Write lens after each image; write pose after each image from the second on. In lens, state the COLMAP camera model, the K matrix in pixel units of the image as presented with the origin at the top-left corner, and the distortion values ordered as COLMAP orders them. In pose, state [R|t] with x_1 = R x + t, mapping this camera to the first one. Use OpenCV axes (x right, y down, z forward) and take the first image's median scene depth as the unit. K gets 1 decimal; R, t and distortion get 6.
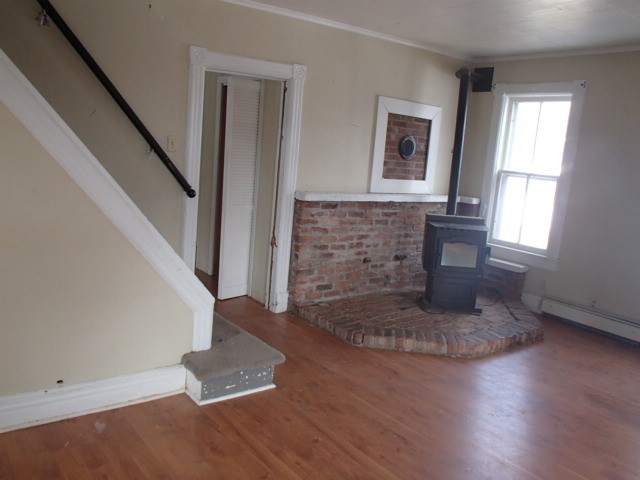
lens RADIAL K [[537.5, 0, 321.9], [0, 537.5, 226.5], [0, 0, 1]] dist [0.004476, 0.008426]
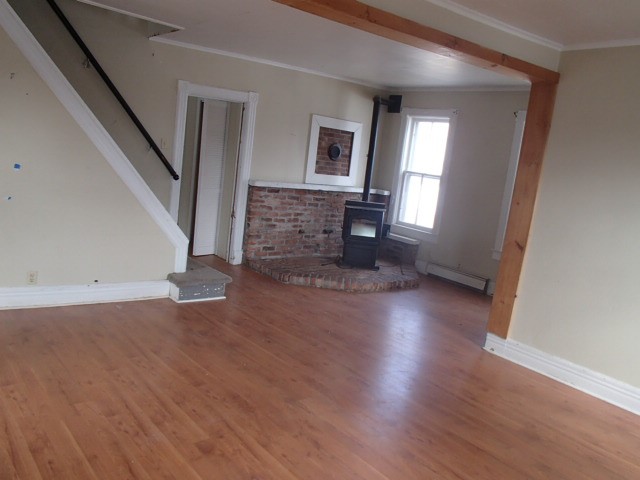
lens RADIAL K [[537.5, 0, 321.9], [0, 537.5, 226.5], [0, 0, 1]] dist [0.004476, 0.008426]
pose [[0.999124, 0.028252, 0.030883, 0.096670], [-0.028042, 0.999581, -0.007216, 0.060256], [-0.031074, 0.006344, 0.999497, -0.409051]]
